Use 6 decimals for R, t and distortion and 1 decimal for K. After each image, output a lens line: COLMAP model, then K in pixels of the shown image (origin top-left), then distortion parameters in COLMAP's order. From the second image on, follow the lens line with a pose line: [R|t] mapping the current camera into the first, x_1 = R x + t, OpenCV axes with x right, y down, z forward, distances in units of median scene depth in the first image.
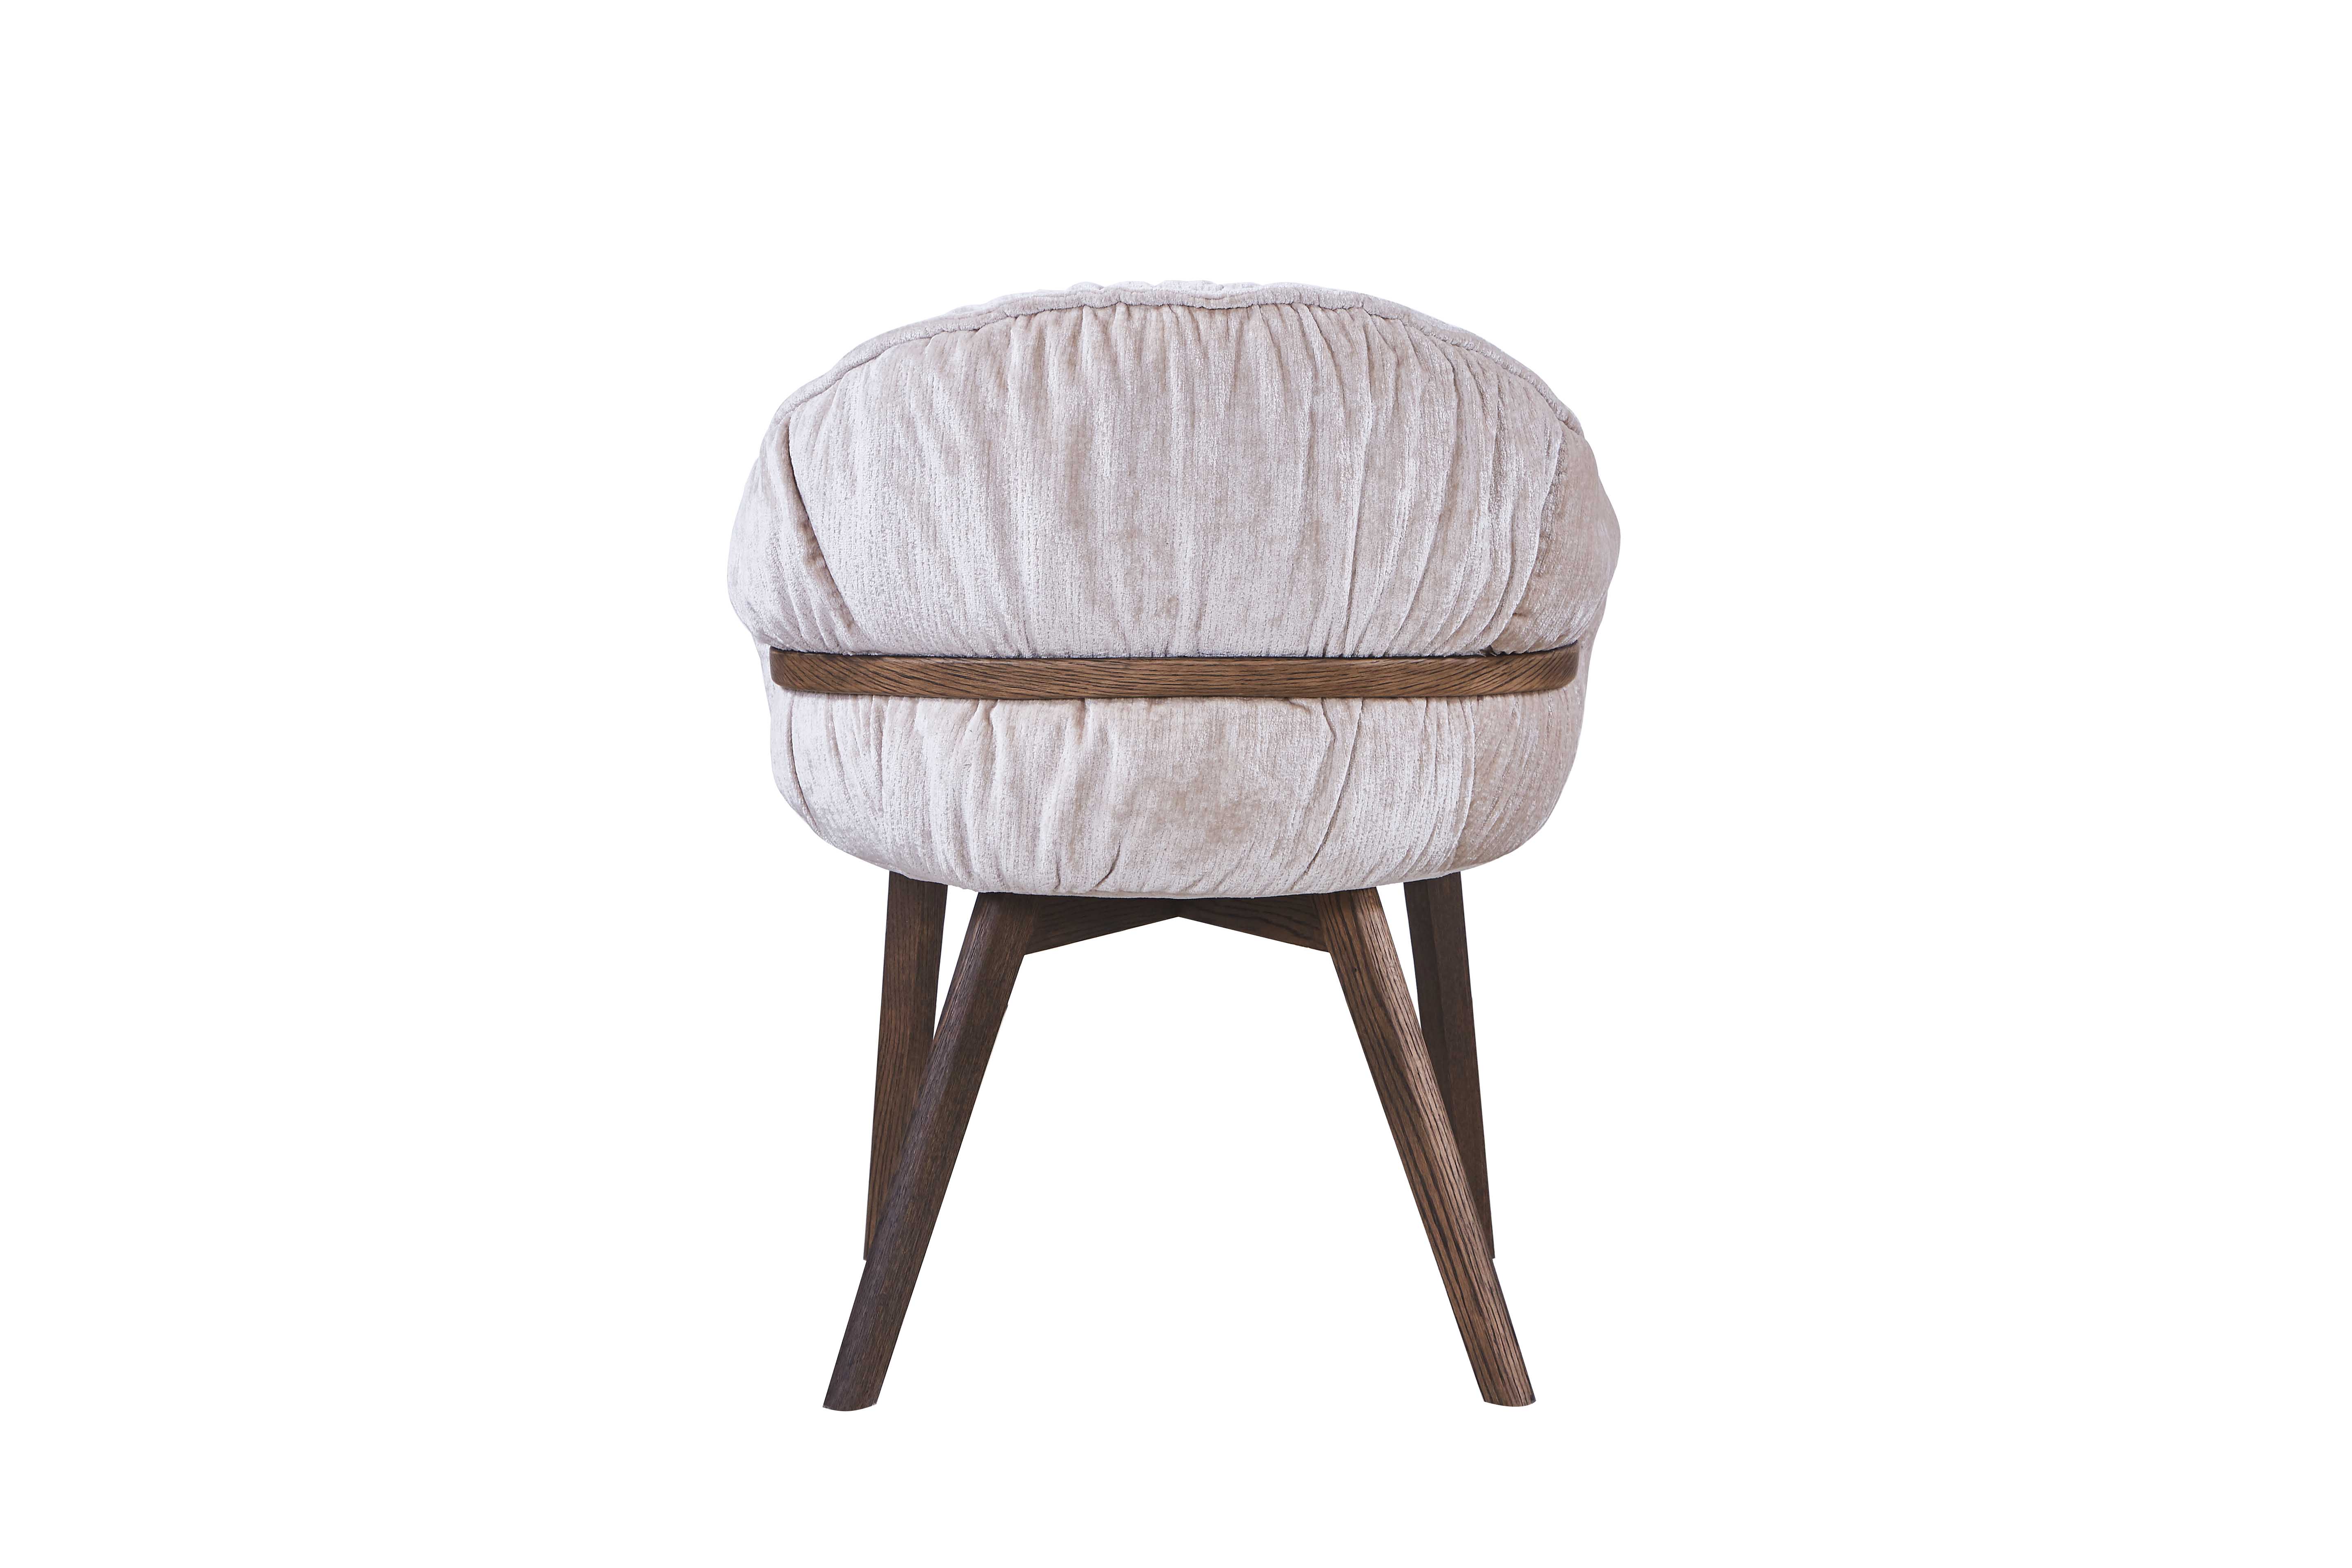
lens RADIAL K [[9202.1, 0, 1175.9], [0, 9202.1, 782.1], [0, 0, 1]] dist [-0.017121, 0.000000]
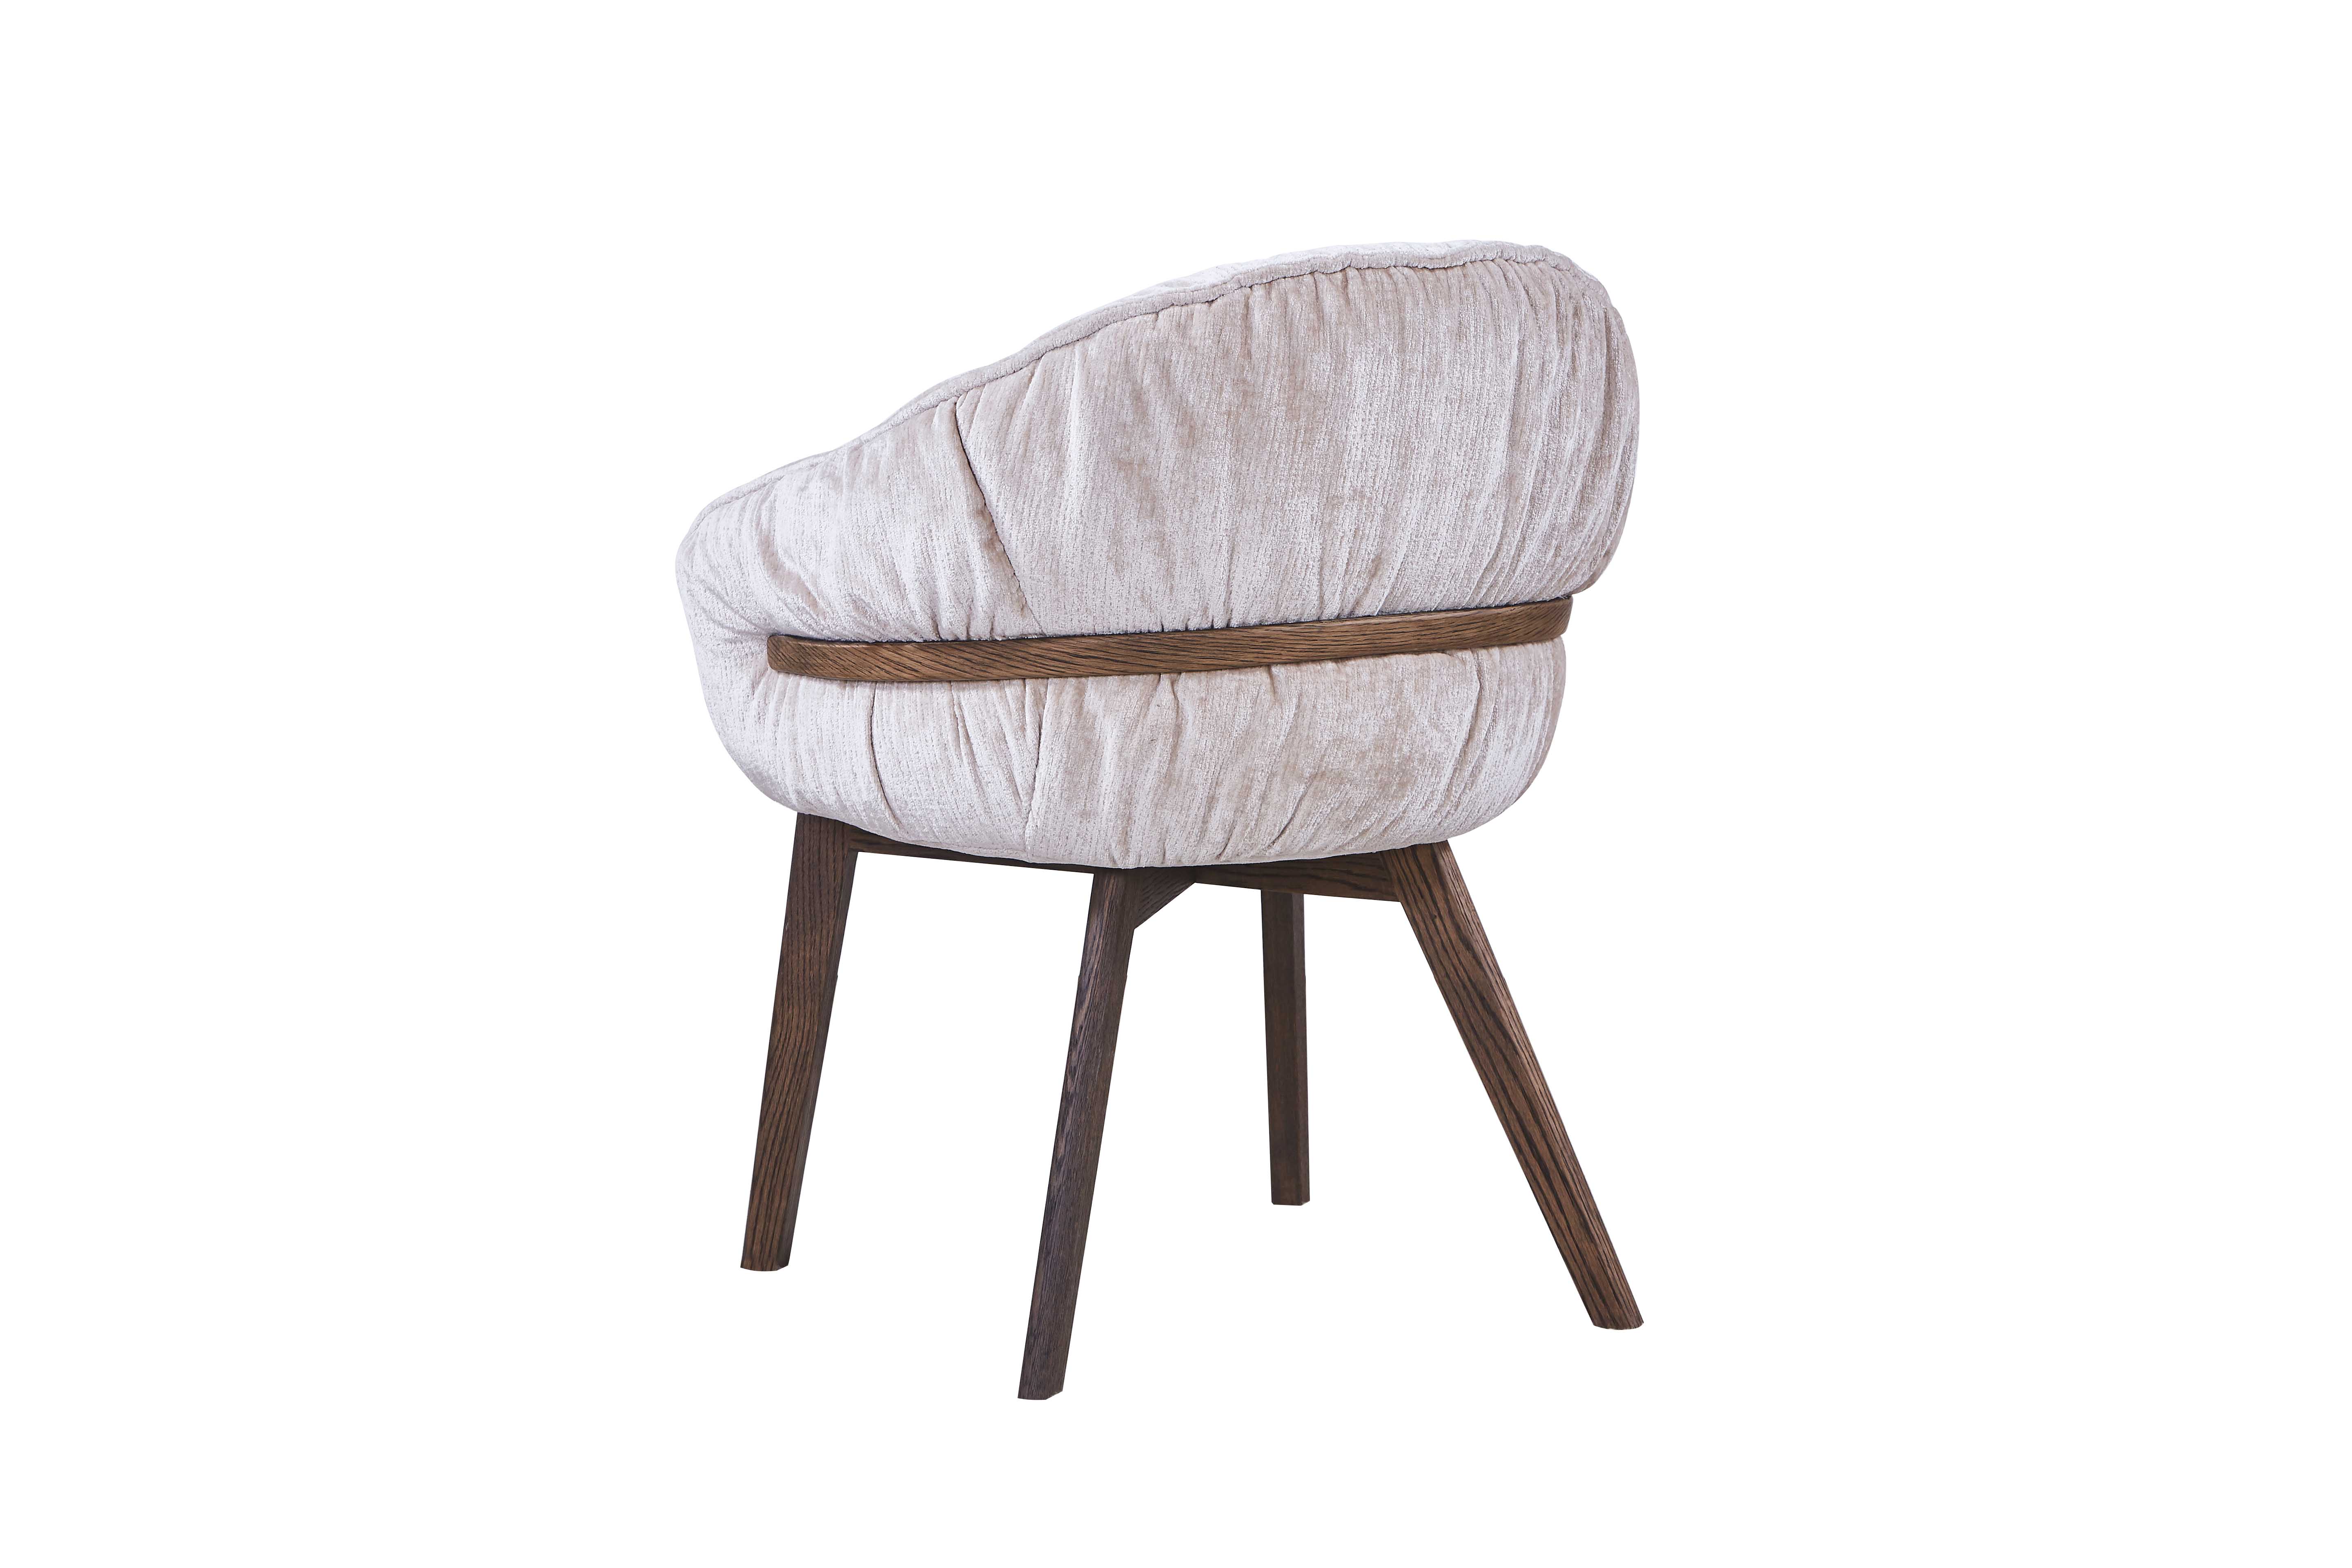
lens RADIAL K [[9202.1, 0, 1175.4], [0, 9202.1, 785.7], [0, 0, 1]] dist [-0.017121, 0.000000]
pose [[0.878682, -0.074943, 0.471488, -0.492199], [0.075217, 0.996999, 0.018297, -0.015043], [-0.471444, 0.019387, 0.881683, 0.119817]]
